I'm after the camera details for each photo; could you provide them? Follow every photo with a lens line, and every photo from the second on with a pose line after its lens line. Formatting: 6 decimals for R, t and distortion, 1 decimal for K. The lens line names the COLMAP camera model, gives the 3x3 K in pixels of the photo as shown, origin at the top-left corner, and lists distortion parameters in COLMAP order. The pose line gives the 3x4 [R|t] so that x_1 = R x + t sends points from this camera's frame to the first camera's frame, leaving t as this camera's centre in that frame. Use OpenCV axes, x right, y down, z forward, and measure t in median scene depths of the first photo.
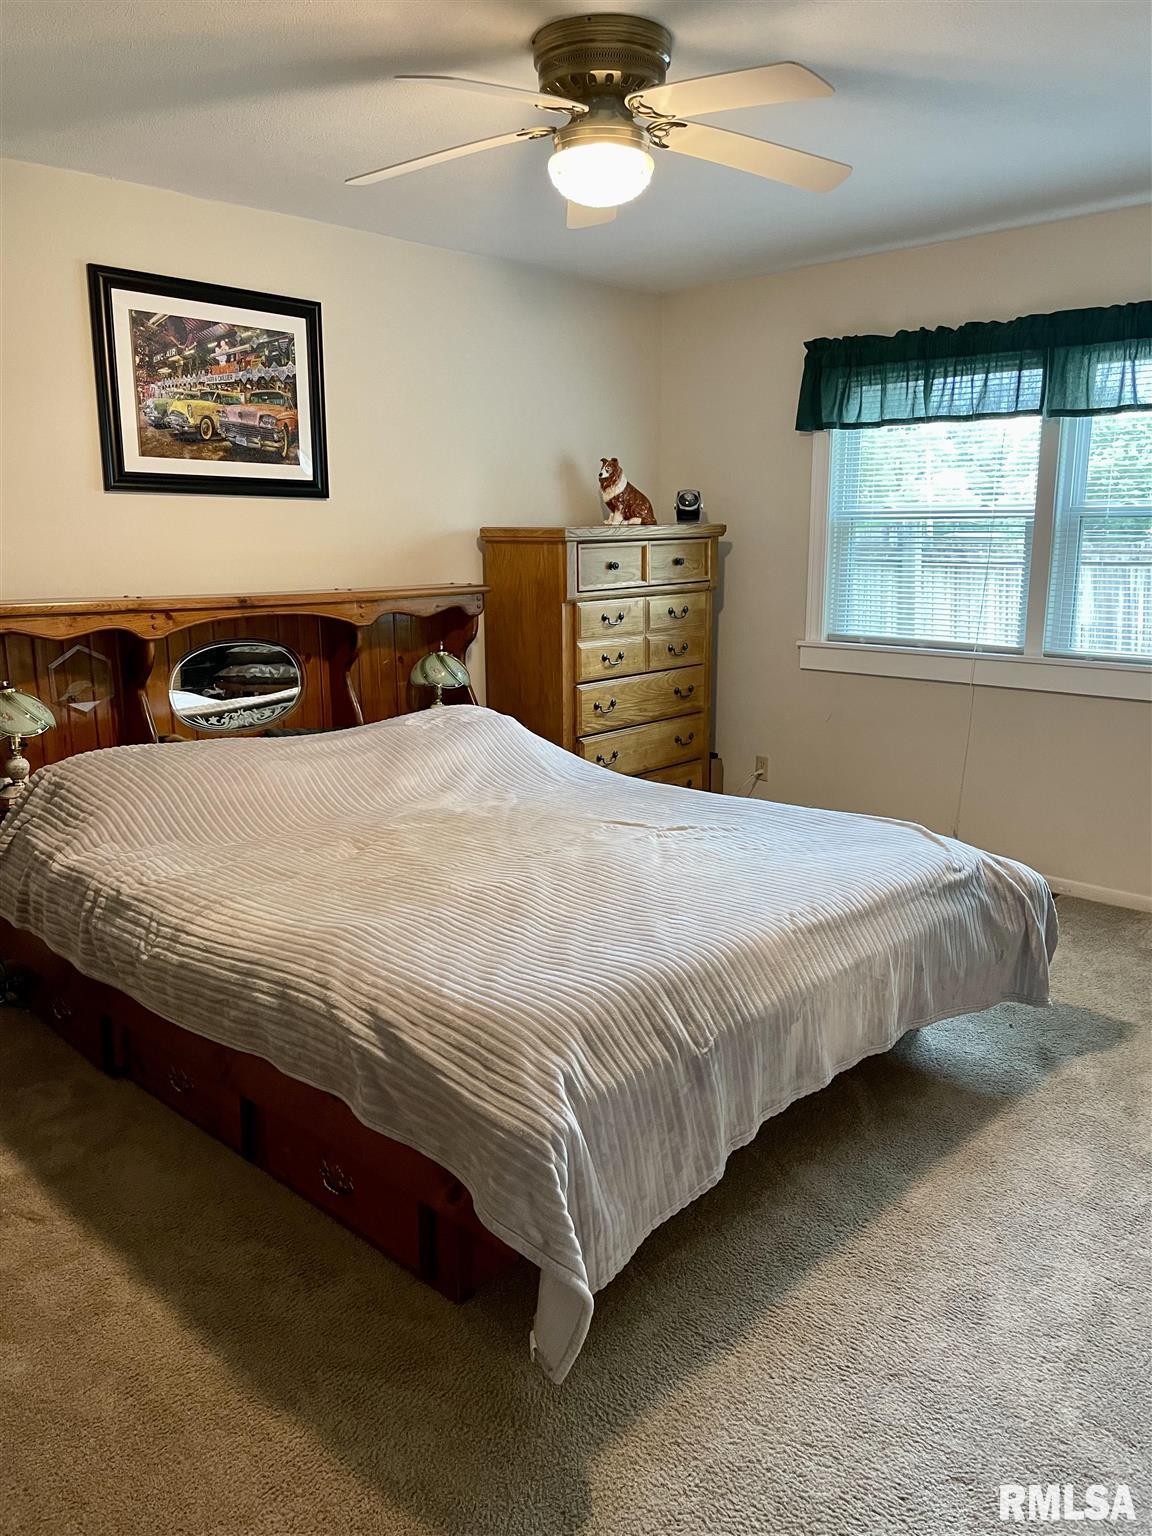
lens RADIAL K [[1149.4, 0, 576.0], [0, 1149.4, 768.0], [0, 0, 1]] dist [0.006530, 0.000407]
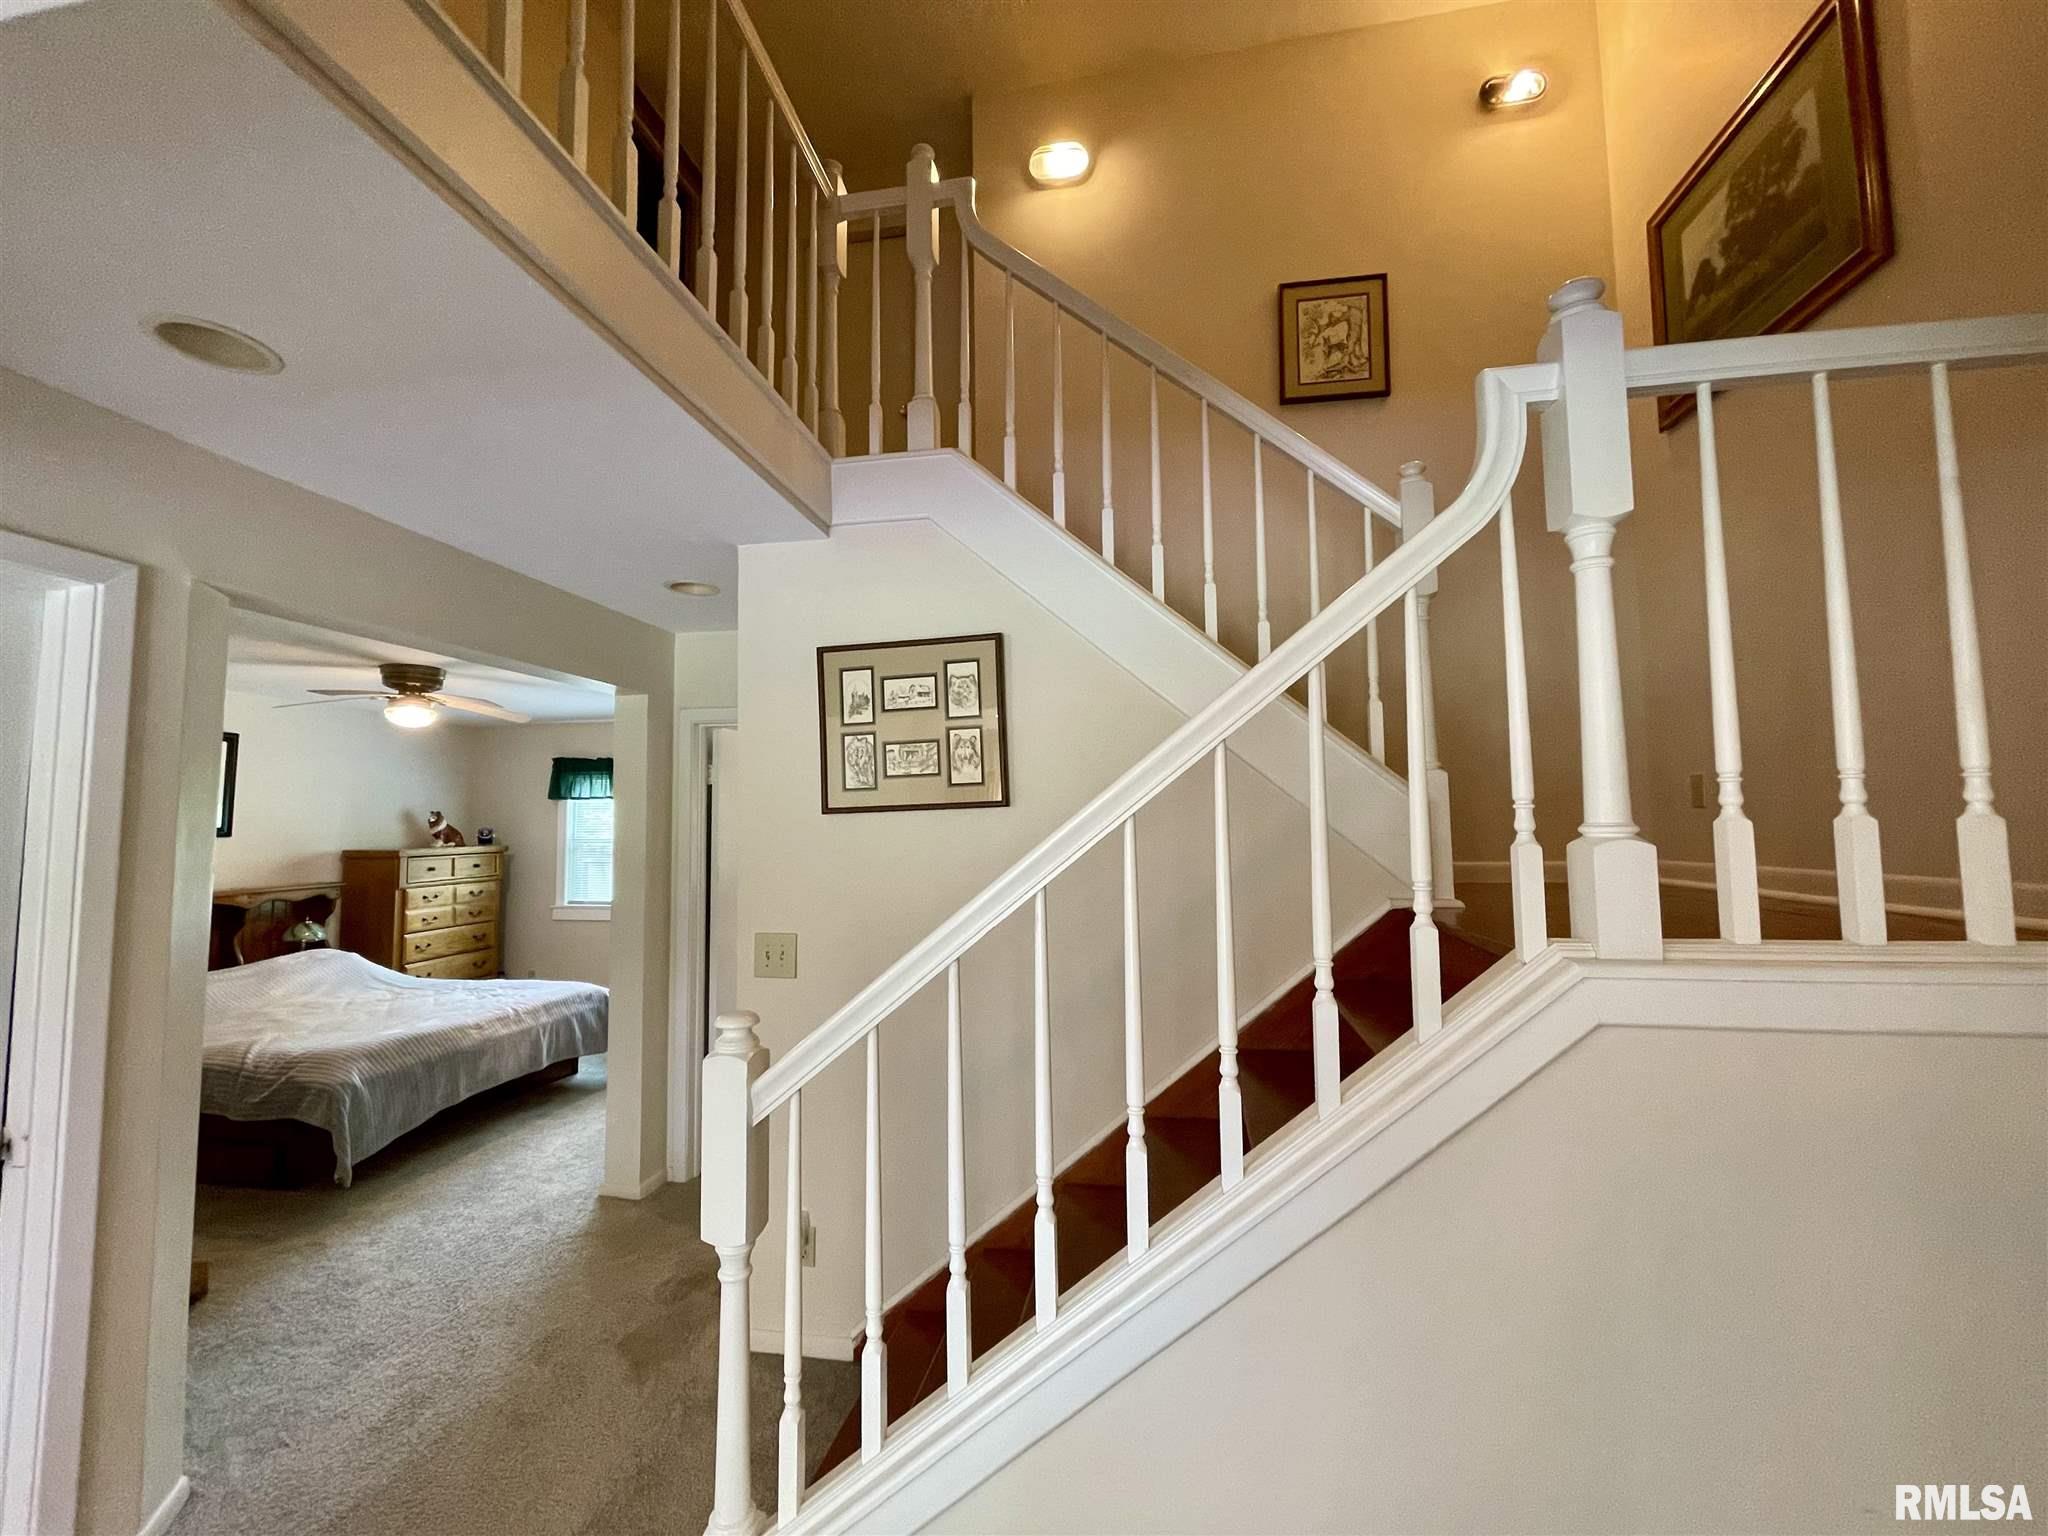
lens RADIAL K [[827.5, 0, 1014.3], [0, 827.5, 768.0], [0, 0, 1]] dist [-0.001098, 0.003212]
pose [[0.832275, 0.038232, 0.553043, 0.069011], [0.118560, 0.962261, -0.244943, 0.106619], [-0.541537, 0.269429, 0.796333, -0.620651]]
